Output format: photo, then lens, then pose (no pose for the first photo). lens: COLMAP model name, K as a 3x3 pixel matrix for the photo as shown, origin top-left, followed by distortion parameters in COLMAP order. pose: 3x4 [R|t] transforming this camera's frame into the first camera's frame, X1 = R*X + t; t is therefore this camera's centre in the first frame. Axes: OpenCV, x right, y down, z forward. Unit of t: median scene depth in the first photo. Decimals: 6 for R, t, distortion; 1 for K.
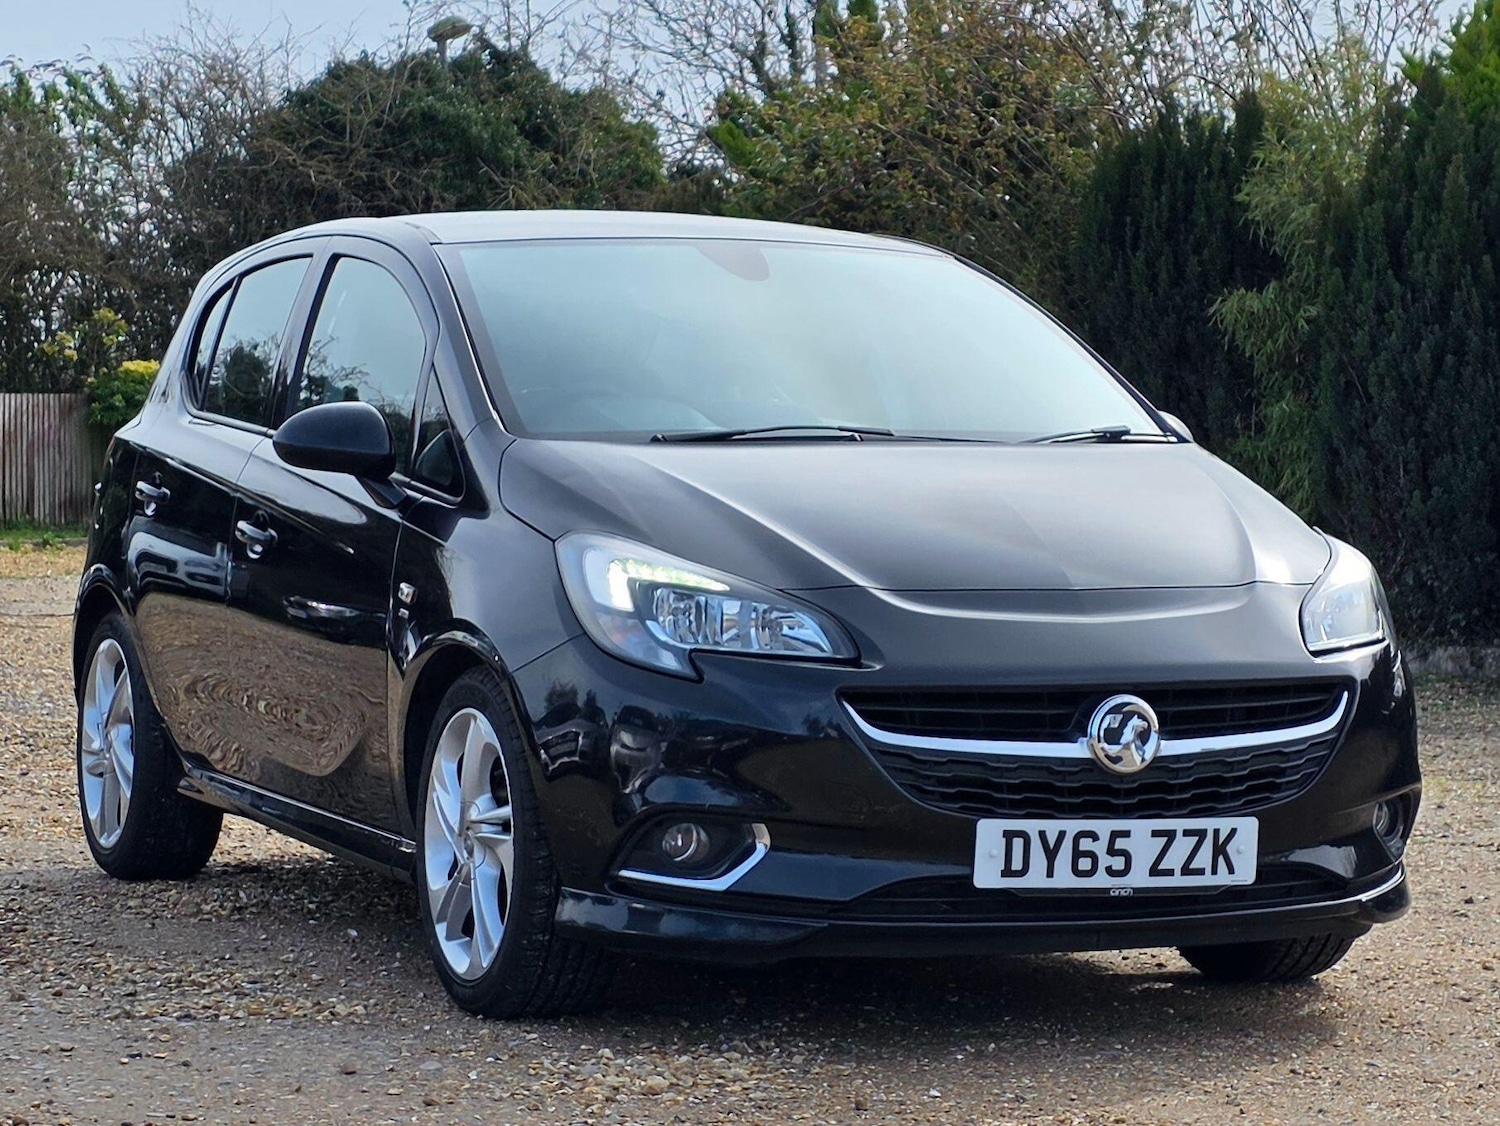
lens RADIAL K [[3756.7, 0, 750.0], [0, 3756.7, 563.0], [0, 0, 1]] dist [0.151044, -0.330628]
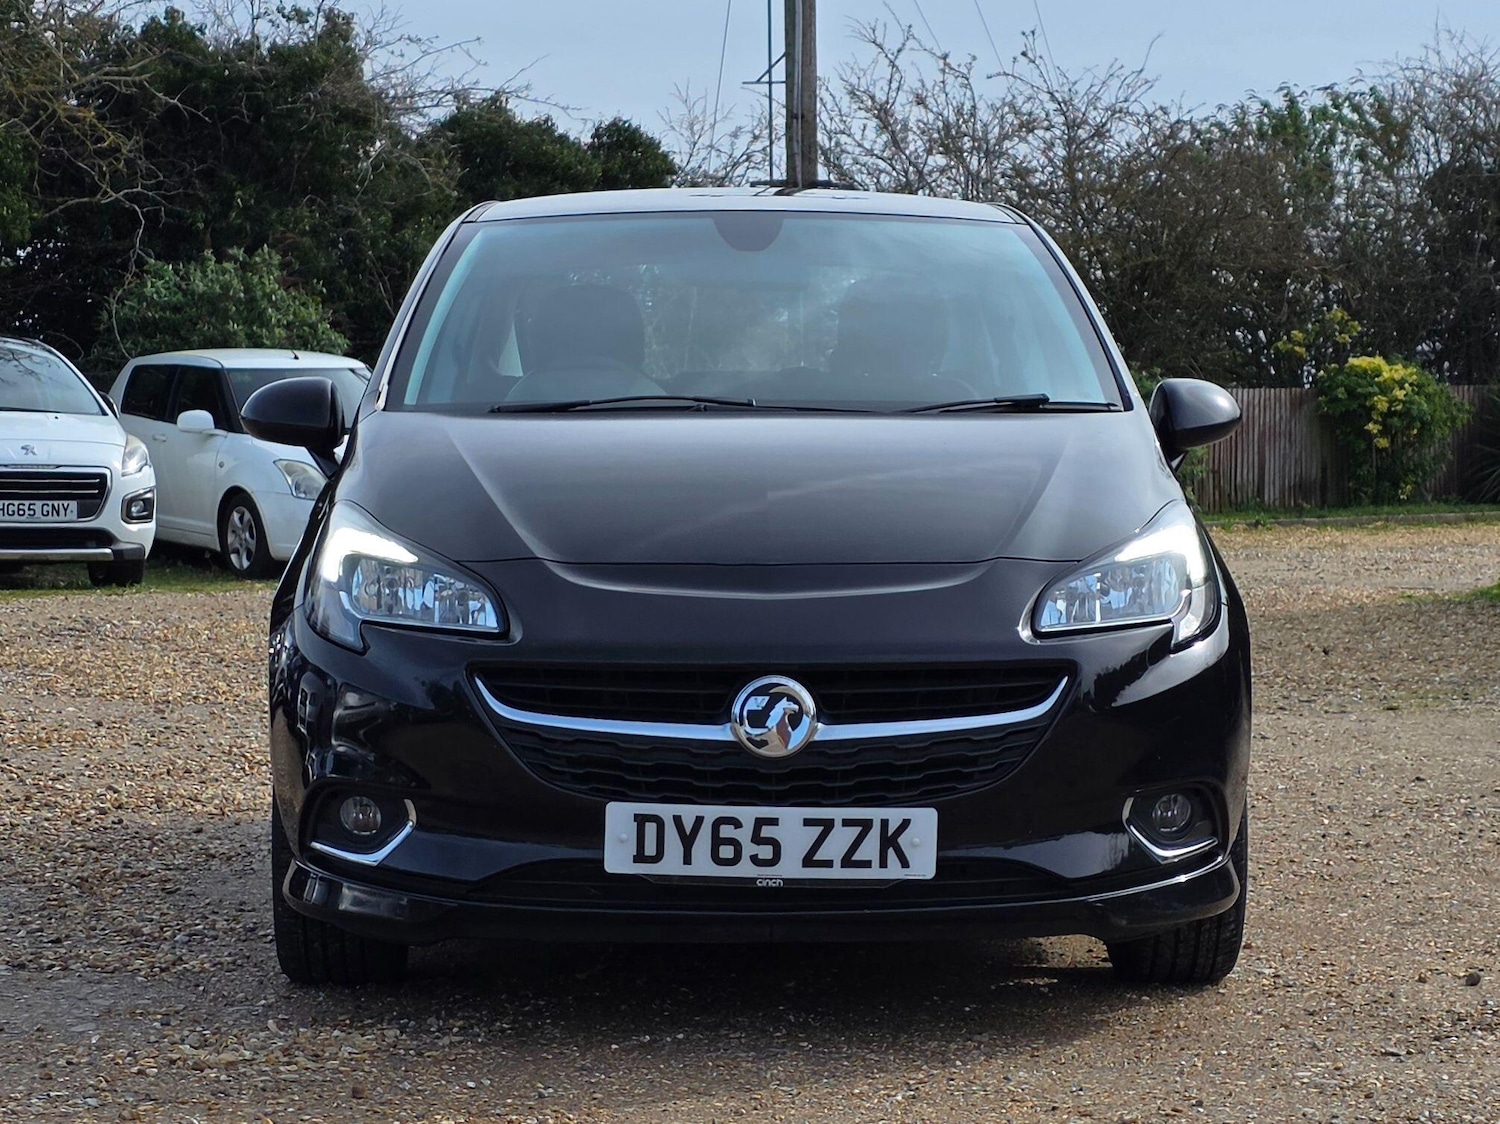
lens RADIAL K [[3417.0, 0, 747.3], [0, 3417.0, 629.1], [0, 0, 1]] dist [0.087505, 0.433917]
pose [[0.940066, 0.014187, -0.340697, 0.385994], [-0.005530, 0.999637, 0.026367, 0.000735], [0.340948, -0.022903, 0.939803, 0.188823]]
